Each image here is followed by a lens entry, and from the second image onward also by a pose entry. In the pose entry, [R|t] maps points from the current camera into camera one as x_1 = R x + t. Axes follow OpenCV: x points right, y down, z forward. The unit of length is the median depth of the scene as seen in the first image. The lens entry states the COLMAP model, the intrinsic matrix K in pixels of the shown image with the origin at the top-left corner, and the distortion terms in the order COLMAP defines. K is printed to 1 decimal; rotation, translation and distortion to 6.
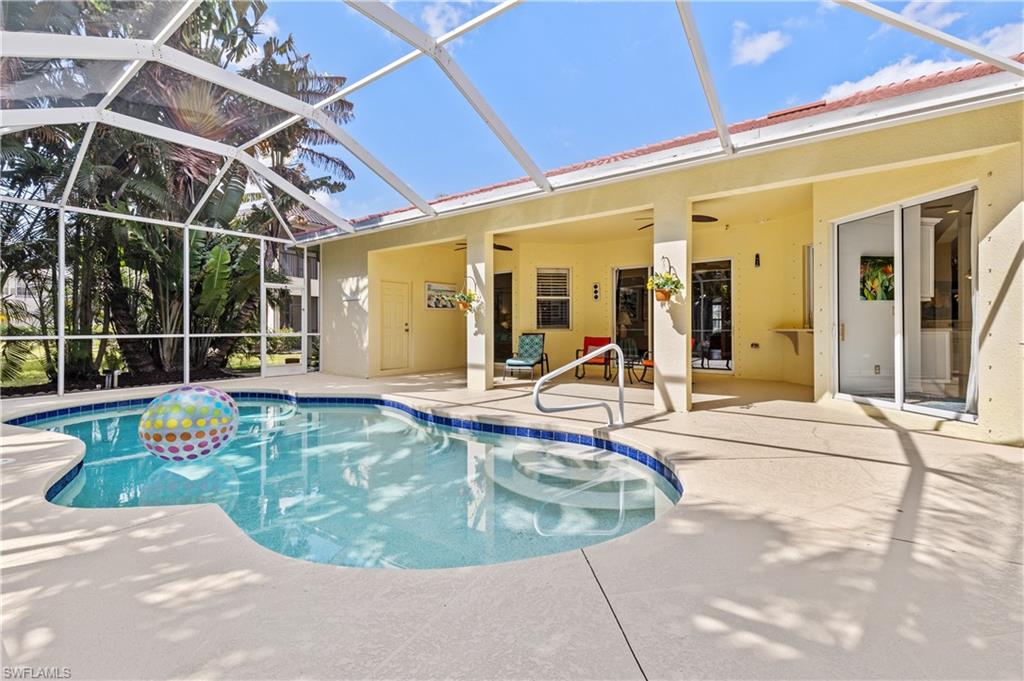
lens RADIAL K [[462.1, 0, 510.9], [0, 462.1, 325.6], [0, 0, 1]] dist [0.005209, -0.000831]
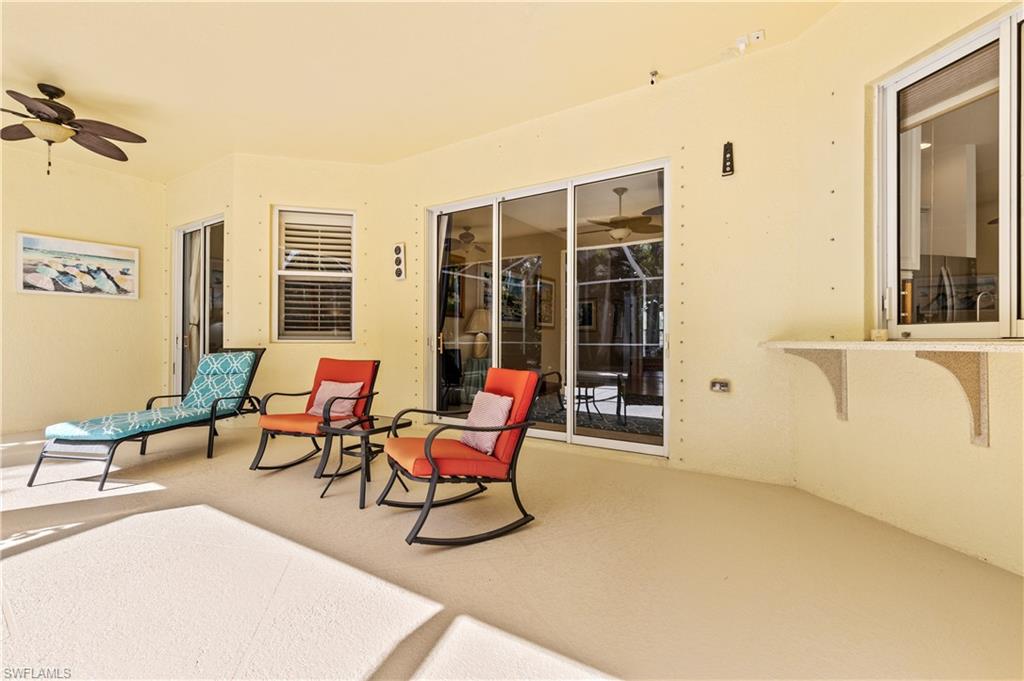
lens RADIAL K [[462.1, 0, 521.1], [0, 462.1, 338.9], [0, 0, 1]] dist [0.005209, -0.000831]
pose [[0.994757, 0.006396, 0.102067, 0.266231], [-0.006916, 0.999965, 0.004742, 0.003791], [-0.102033, -0.005423, 0.994766, 0.522032]]
